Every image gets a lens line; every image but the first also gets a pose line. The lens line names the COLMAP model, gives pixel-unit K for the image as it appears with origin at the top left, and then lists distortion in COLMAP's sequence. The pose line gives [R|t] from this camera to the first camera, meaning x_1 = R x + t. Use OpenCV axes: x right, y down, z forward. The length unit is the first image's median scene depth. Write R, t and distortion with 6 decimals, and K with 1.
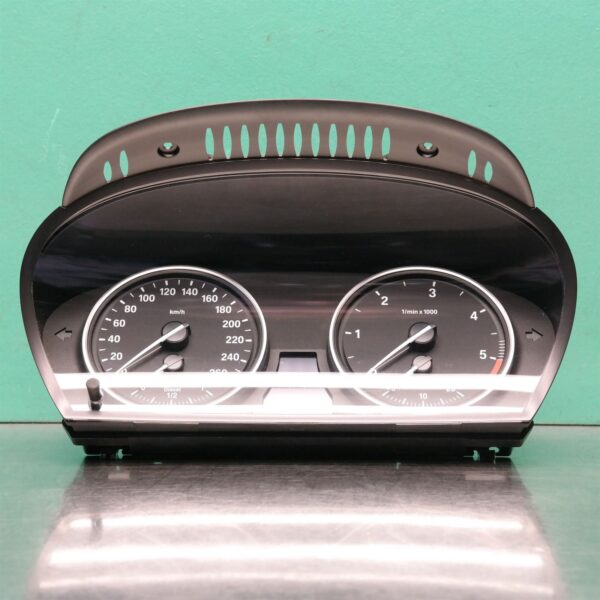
lens RADIAL K [[1956.1, 0, 300.6], [0, 1956.1, 300.7], [0, 0, 1]] dist [0.188746, 0.000000]
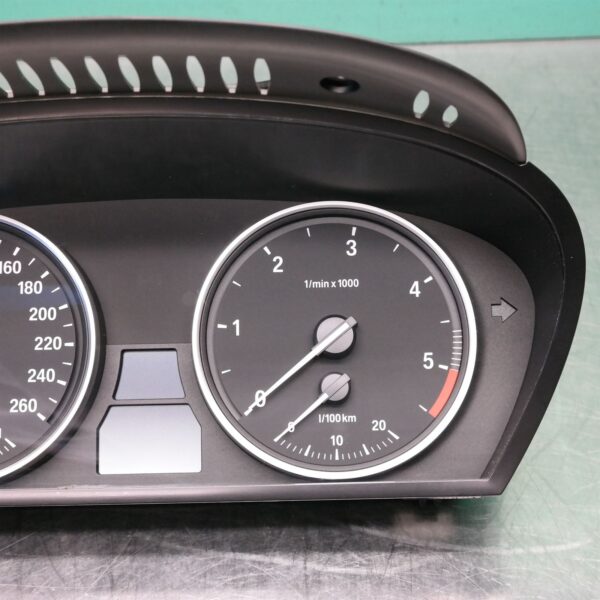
lens RADIAL K [[1032.5, 0, 314.9], [0, 1032.5, 306.5], [0, 0, 1]] dist [-0.036656, 0.000000]
pose [[0.999542, -0.028838, 0.009174, 0.052345], [0.021632, 0.892870, 0.449796, -0.143216], [-0.021163, -0.449391, 0.893084, 0.696857]]
